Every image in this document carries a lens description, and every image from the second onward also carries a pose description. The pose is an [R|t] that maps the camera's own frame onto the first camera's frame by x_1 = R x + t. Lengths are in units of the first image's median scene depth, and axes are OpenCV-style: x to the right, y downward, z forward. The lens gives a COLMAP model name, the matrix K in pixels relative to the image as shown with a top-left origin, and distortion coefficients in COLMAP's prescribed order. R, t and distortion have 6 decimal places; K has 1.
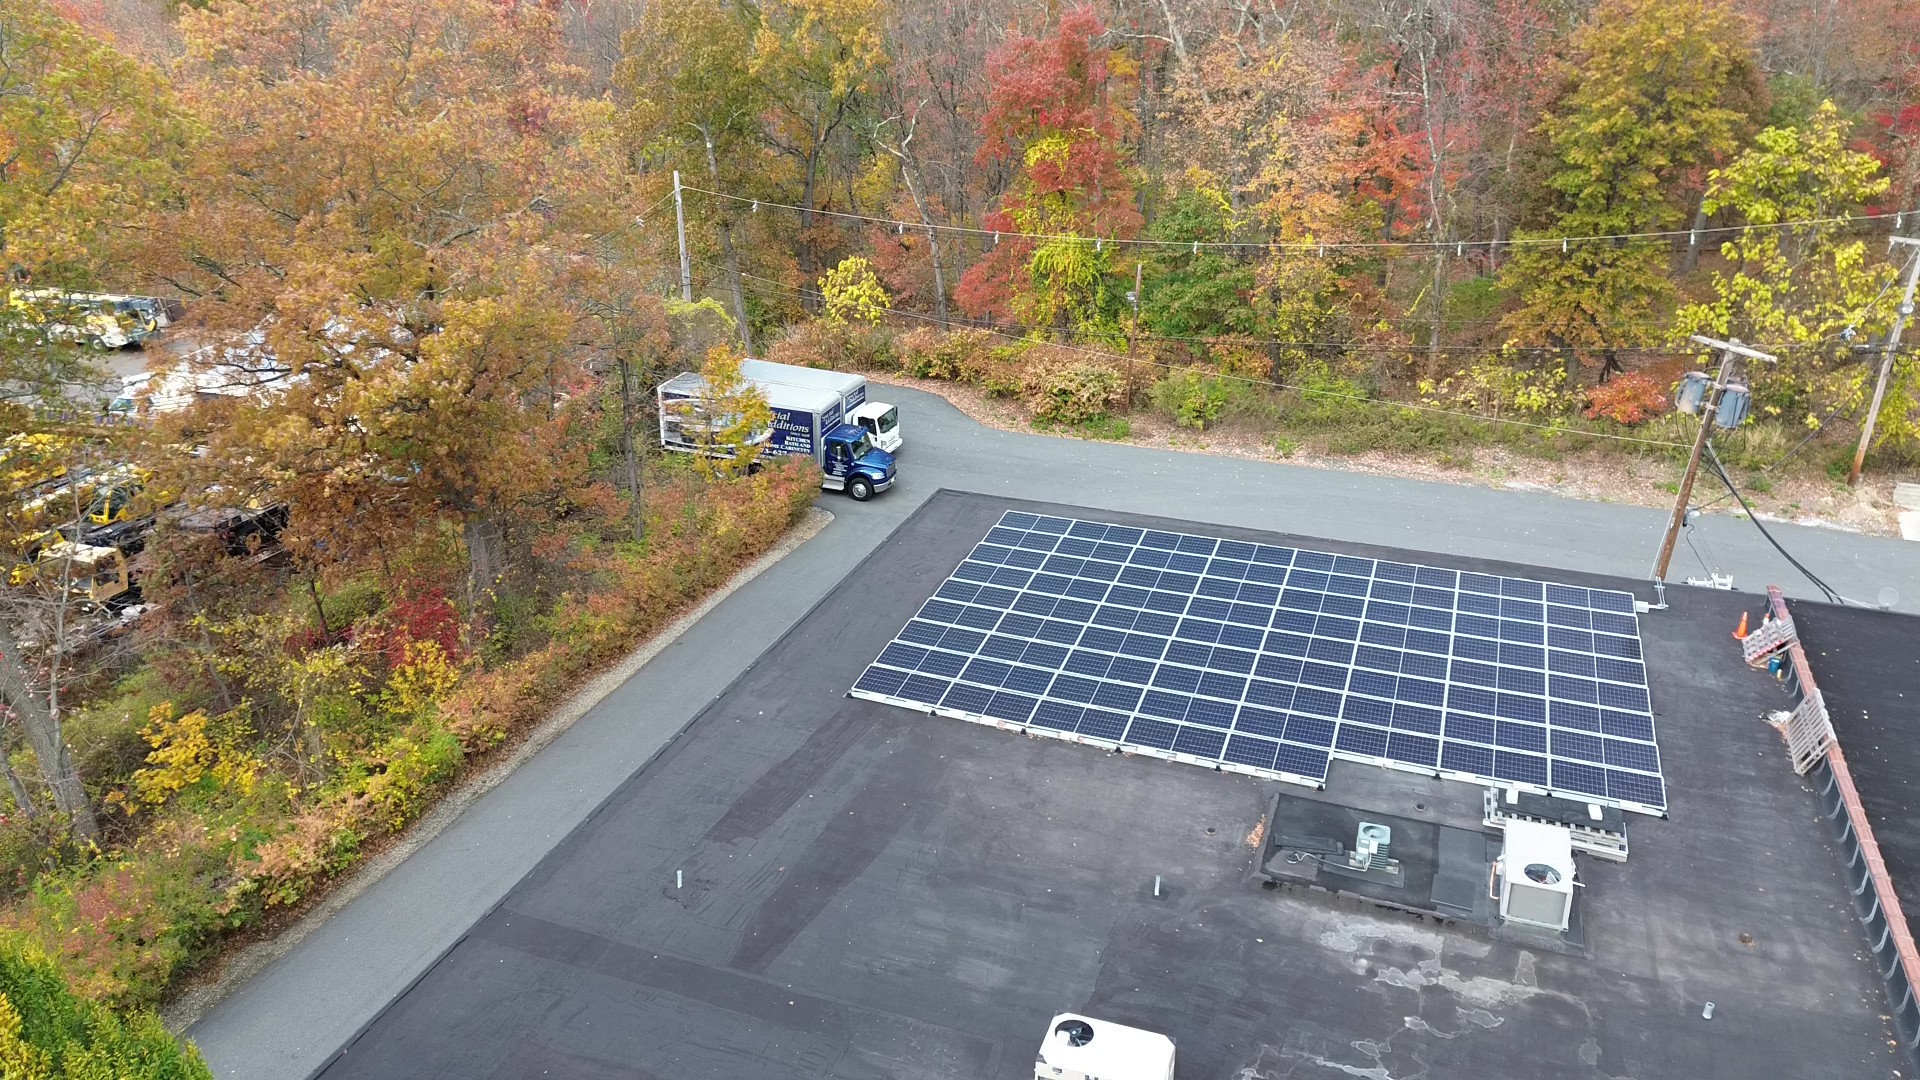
lens RADIAL K [[1355.0, 0, 960.0], [0, 1355.0, 540.0], [0, 0, 1]] dist [0.083383, -0.073529]
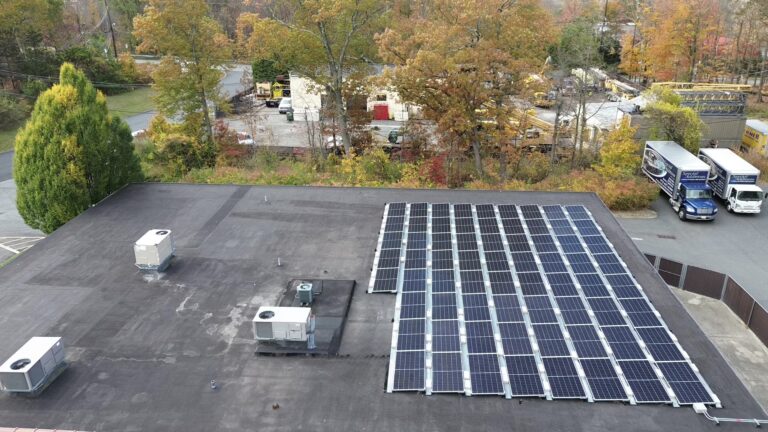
lens RADIAL K [[542.0, 0, 384.0], [0, 542.0, 216.0], [0, 0, 1]] dist [0.083383, -0.073529]
pose [[0.286859, 0.373262, -0.882262, 0.848132], [-0.371707, 0.892182, 0.256602, -0.134748], [0.882919, 0.254335, 0.394675, 0.558706]]
